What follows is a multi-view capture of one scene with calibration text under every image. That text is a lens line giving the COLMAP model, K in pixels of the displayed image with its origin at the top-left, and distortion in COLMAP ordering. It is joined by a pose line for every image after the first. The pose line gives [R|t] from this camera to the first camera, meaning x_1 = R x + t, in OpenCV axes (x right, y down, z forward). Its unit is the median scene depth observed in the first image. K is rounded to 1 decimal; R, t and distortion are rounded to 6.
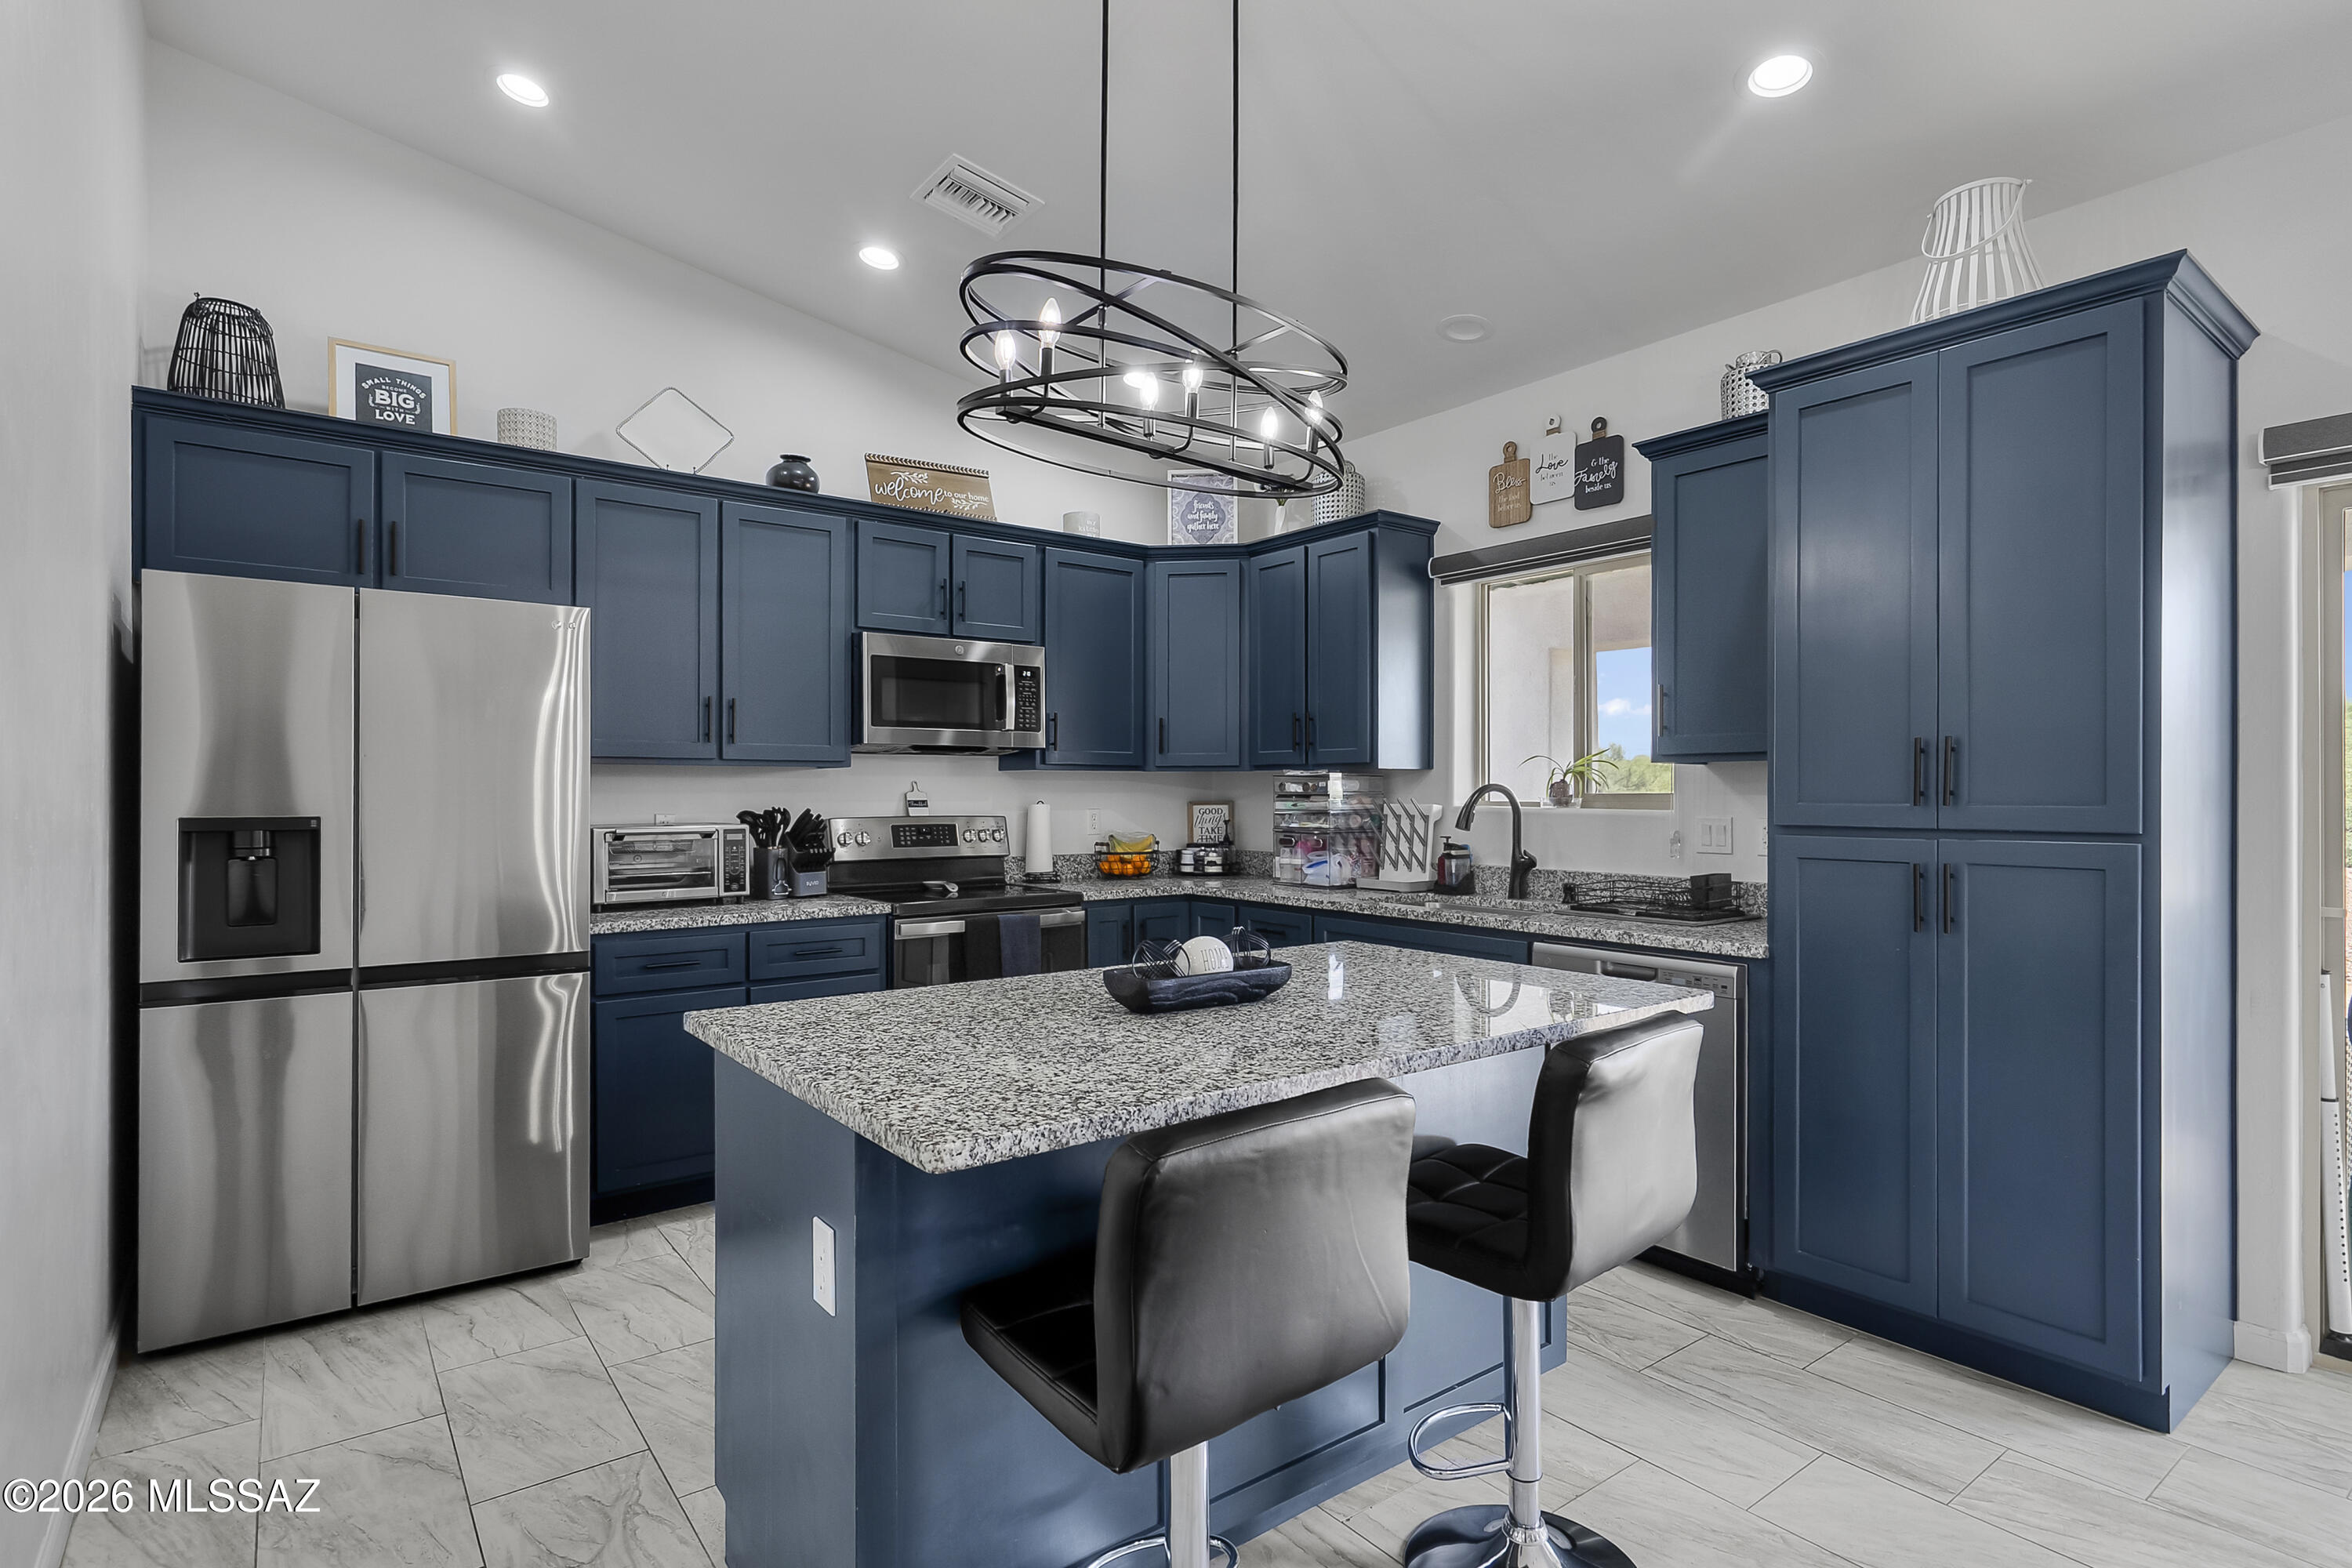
lens RADIAL K [[1174.6, 0, 1179.5], [0, 1174.6, 795.4], [0, 0, 1]] dist [0.004081, 0.001346]
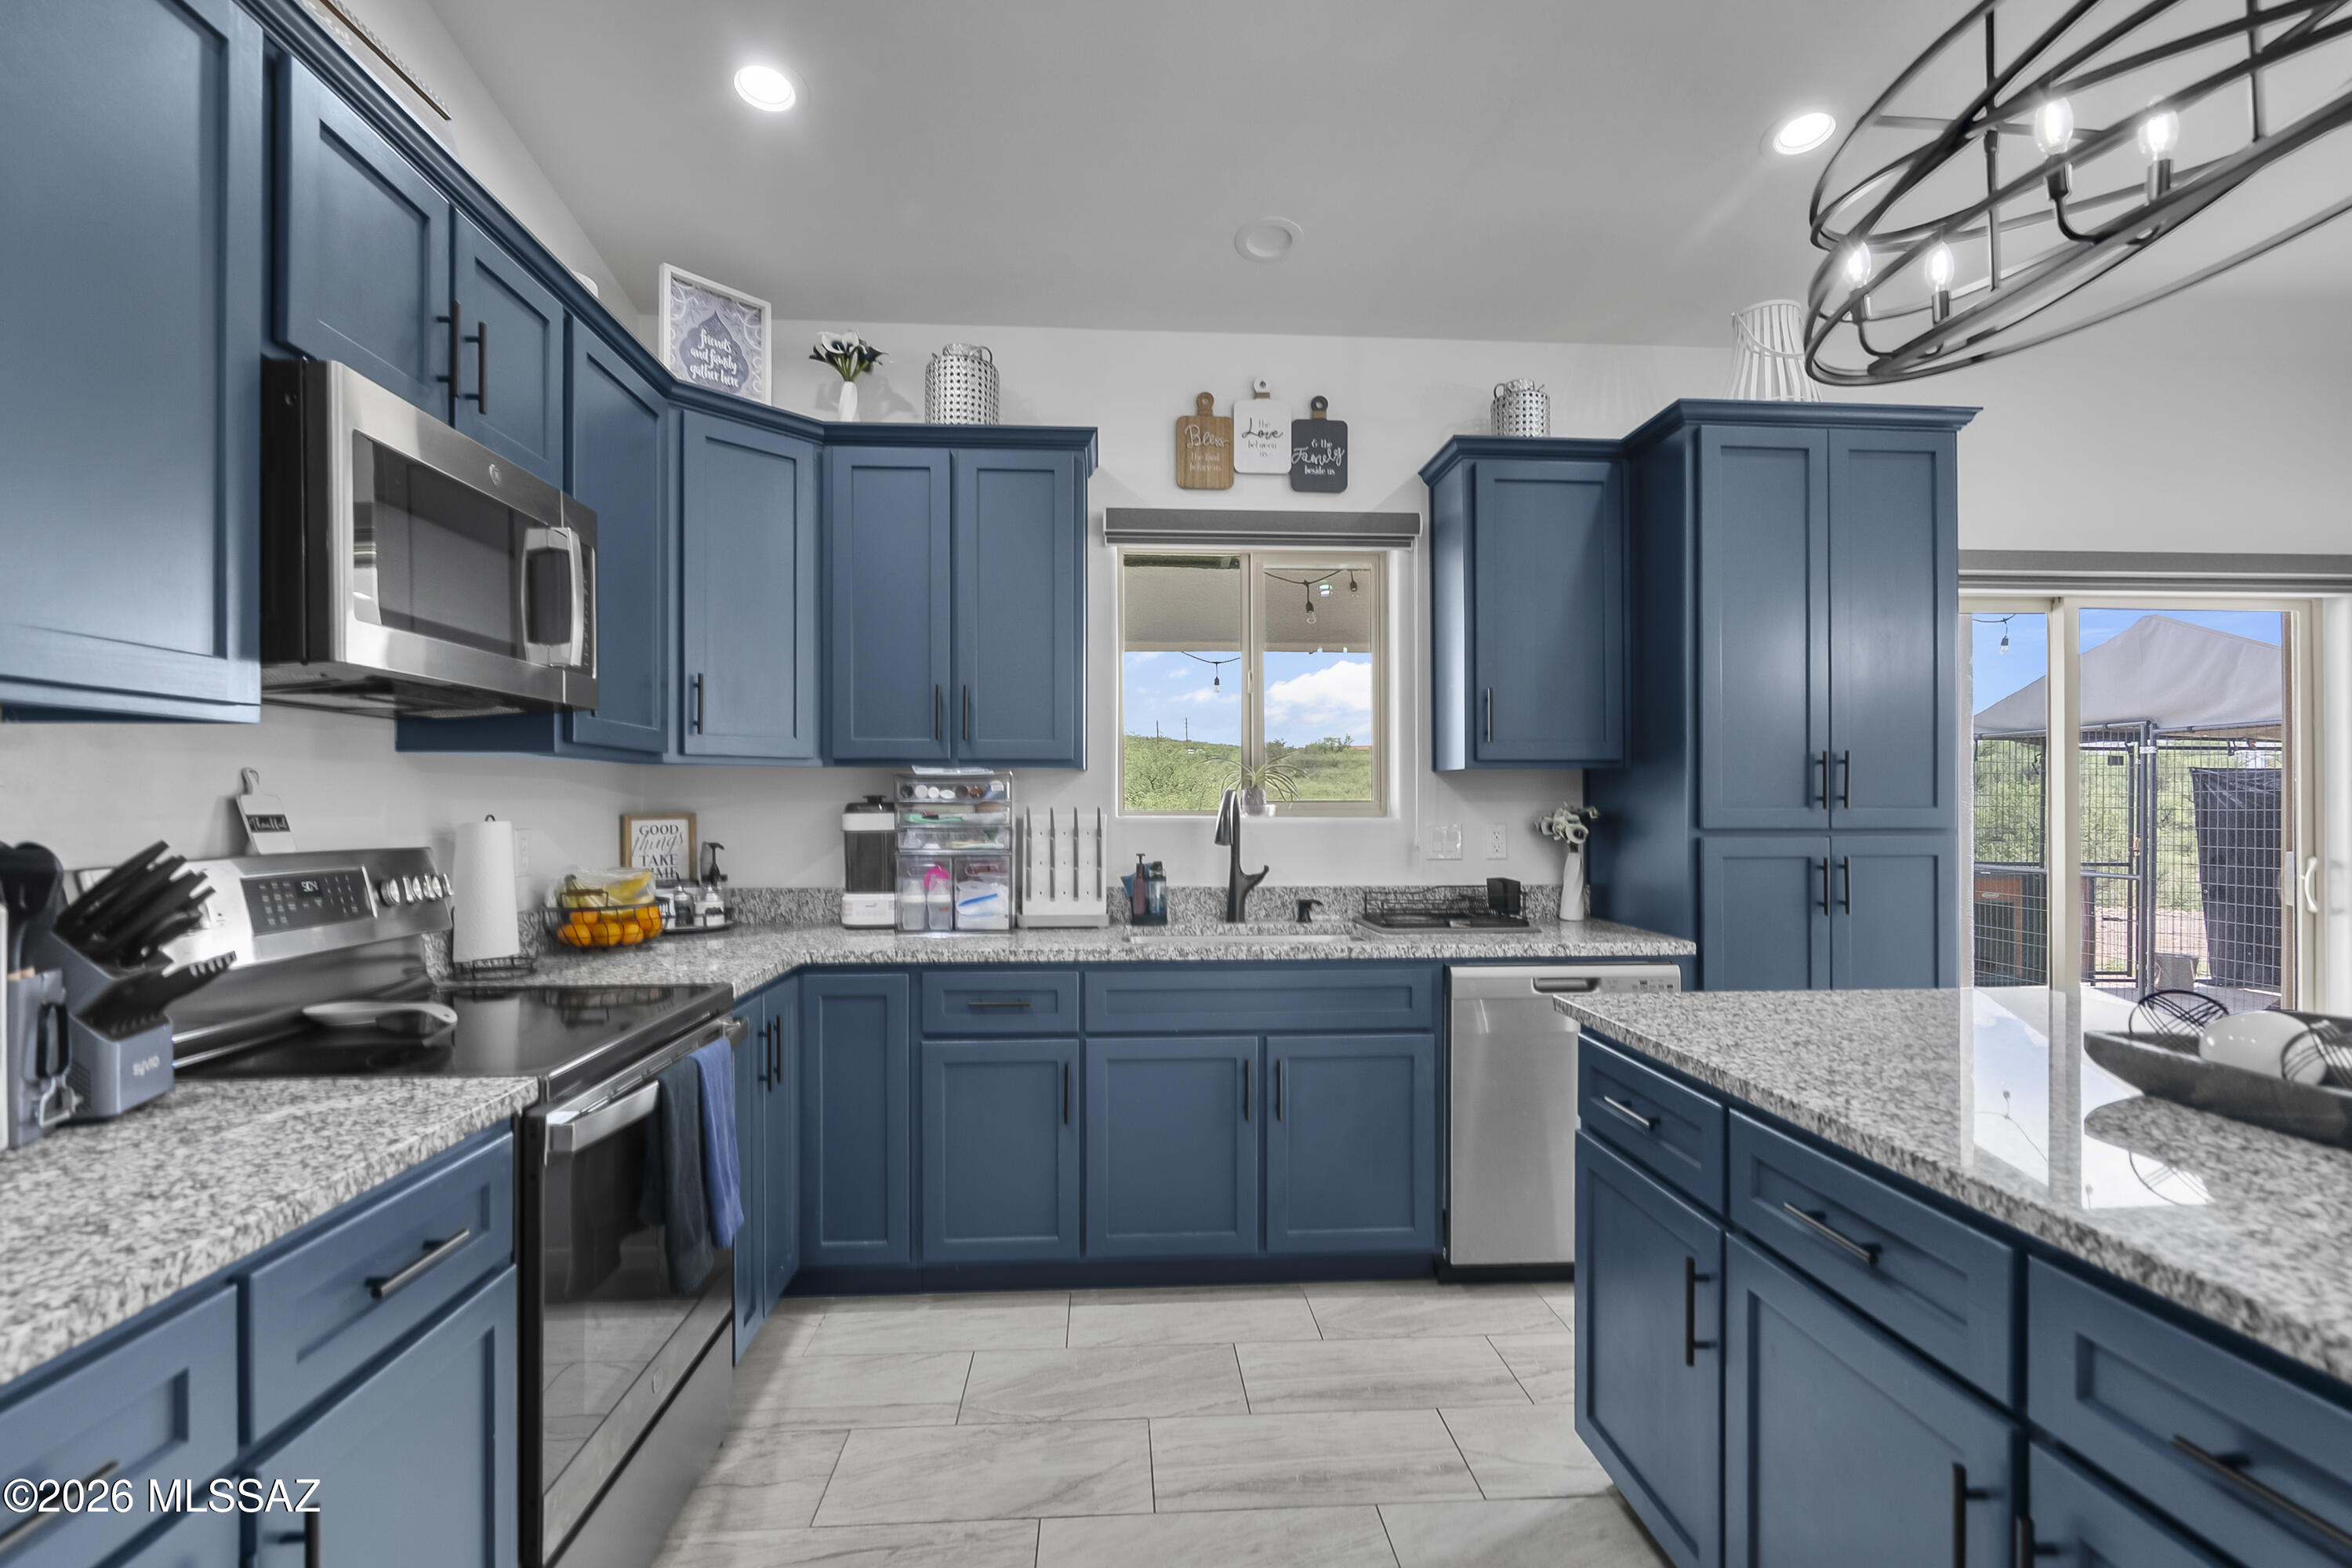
lens RADIAL K [[1097.7, 0, 1178.2], [0, 1097.7, 801.1], [0, 0, 1]] dist [-0.006178, 0.002014]
pose [[0.559193, 0.001744, 0.829036, -0.428136], [0.004040, 0.999980, -0.004828, 0.002706], [-0.829028, 0.006050, 0.559175, 0.614031]]
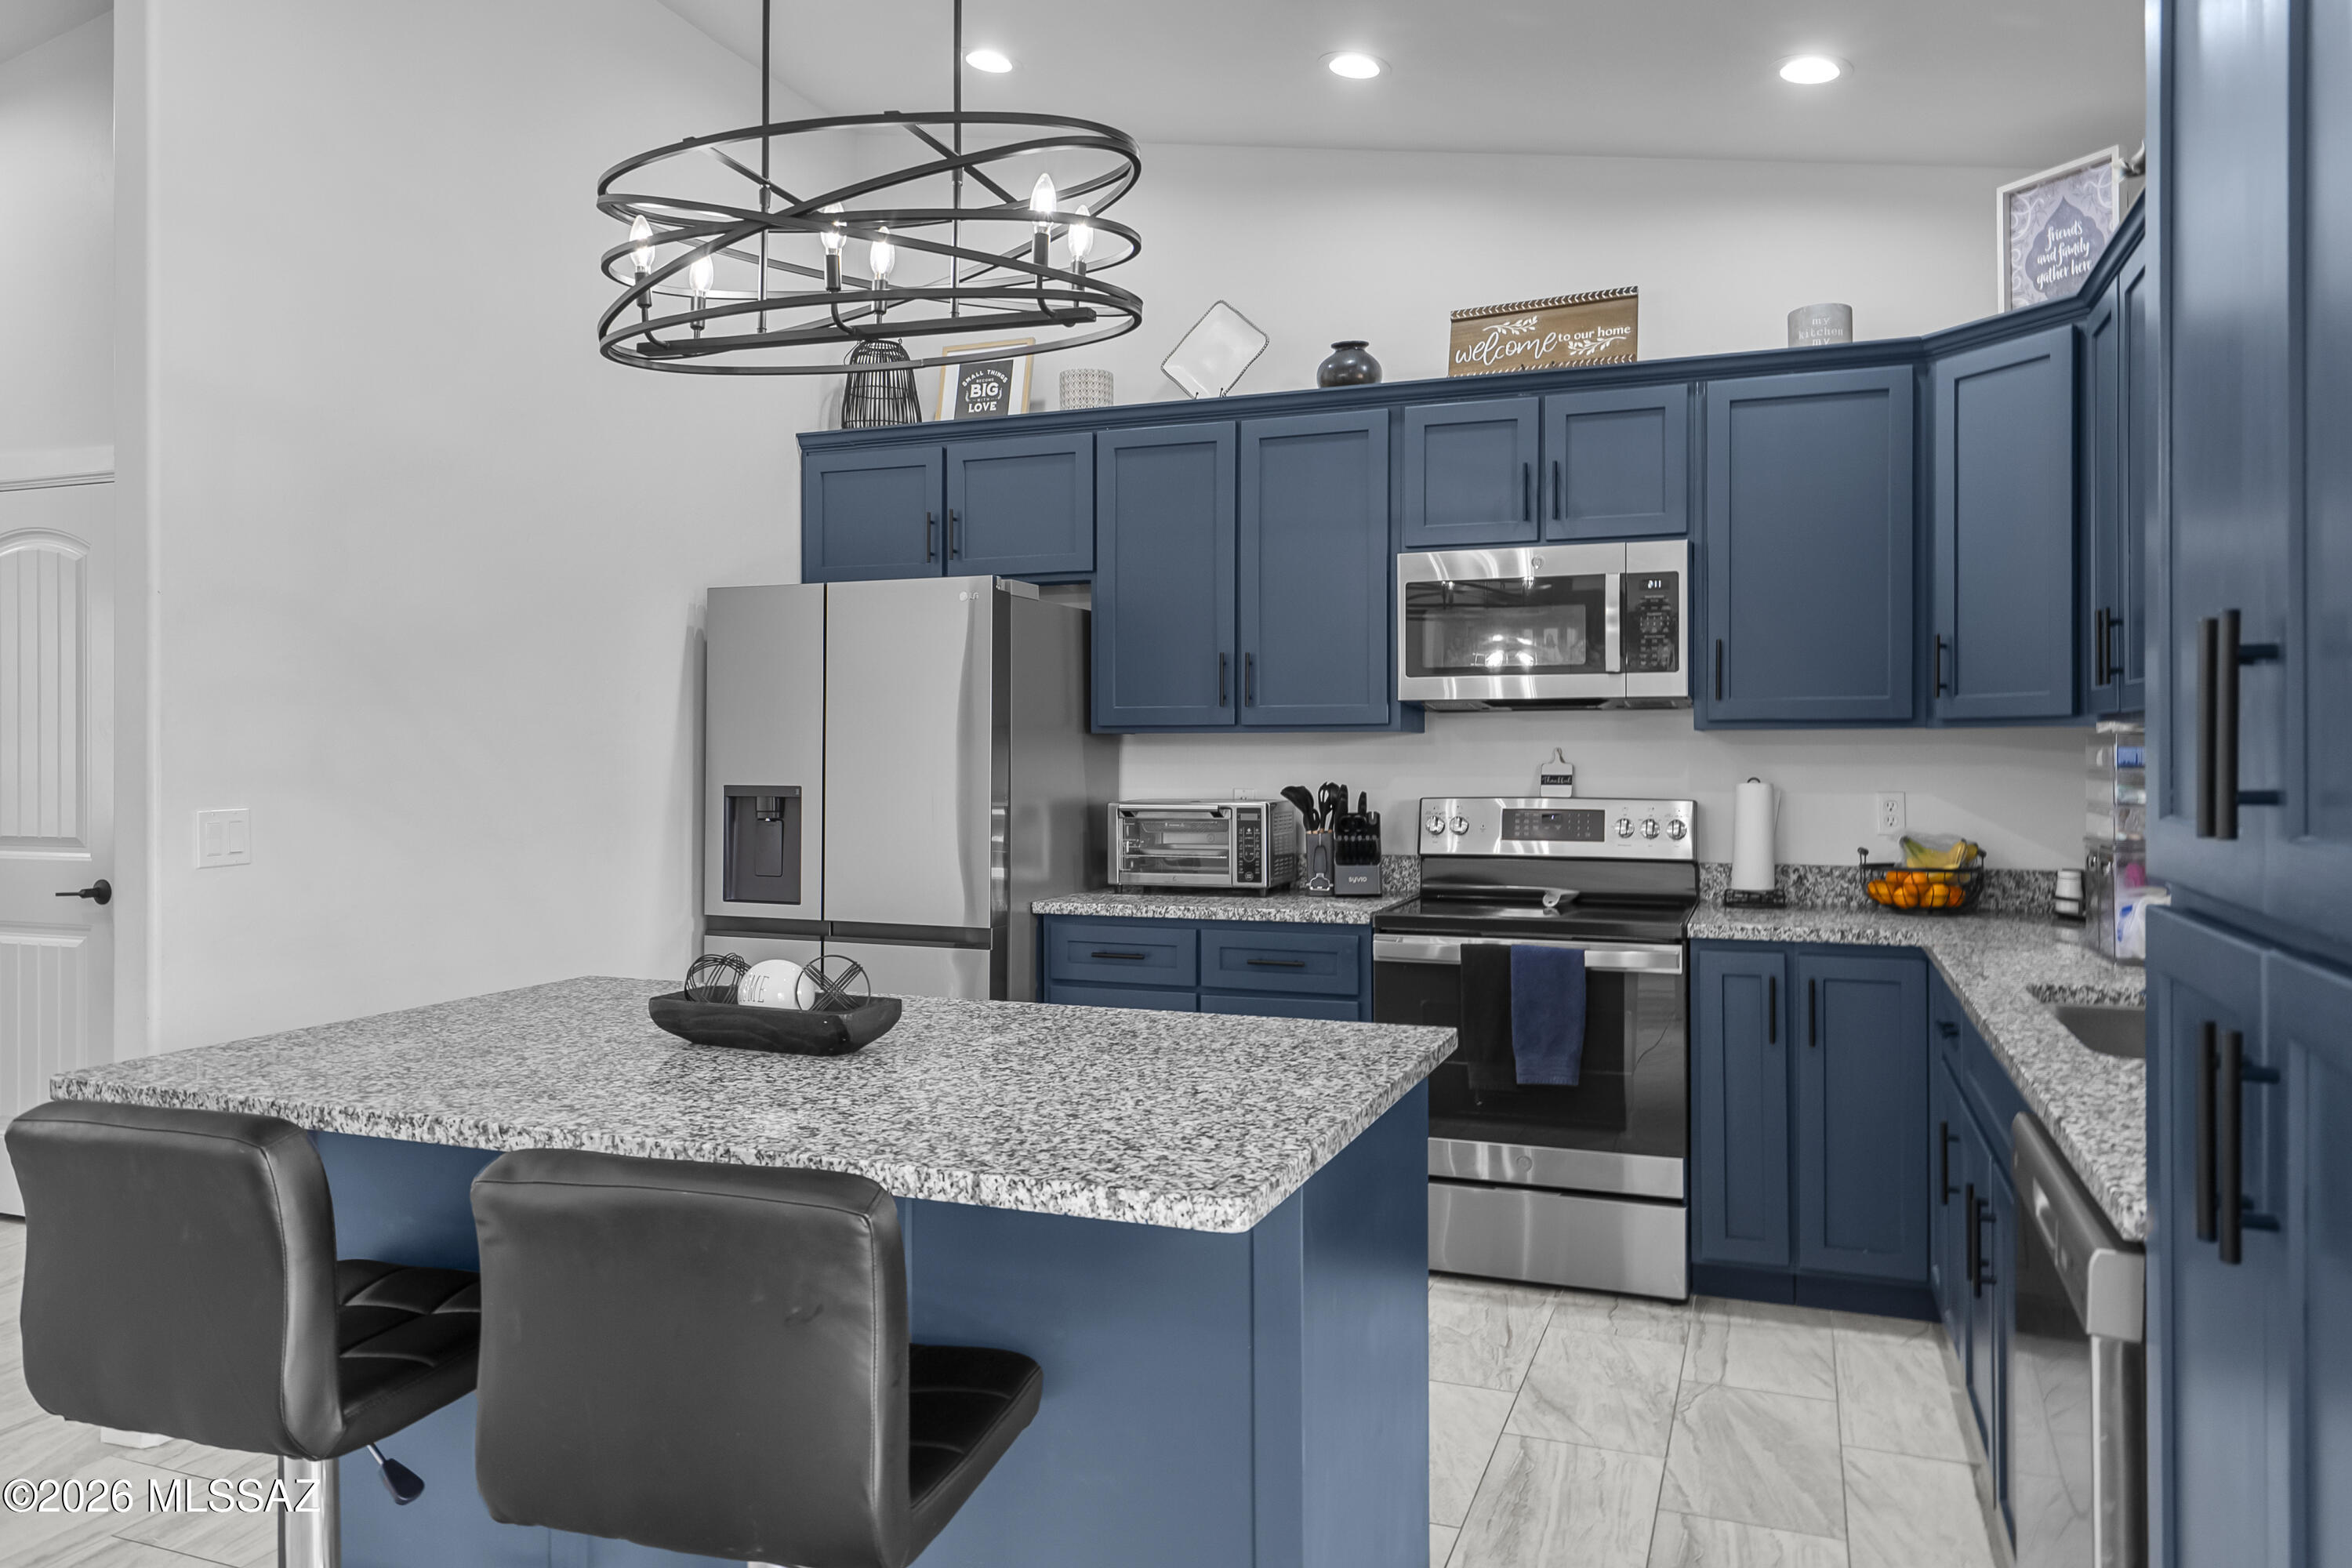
lens RADIAL K [[1589.1, 0, 1192.8], [0, 1589.1, 747.4], [0, 0, 1]] dist [0.013294, 0.005109]
pose [[0.528387, -0.004476, -0.848992, 0.563891], [-0.002025, 0.999977, -0.006533, -0.006988], [0.849001, 0.005171, 0.528365, 0.359795]]
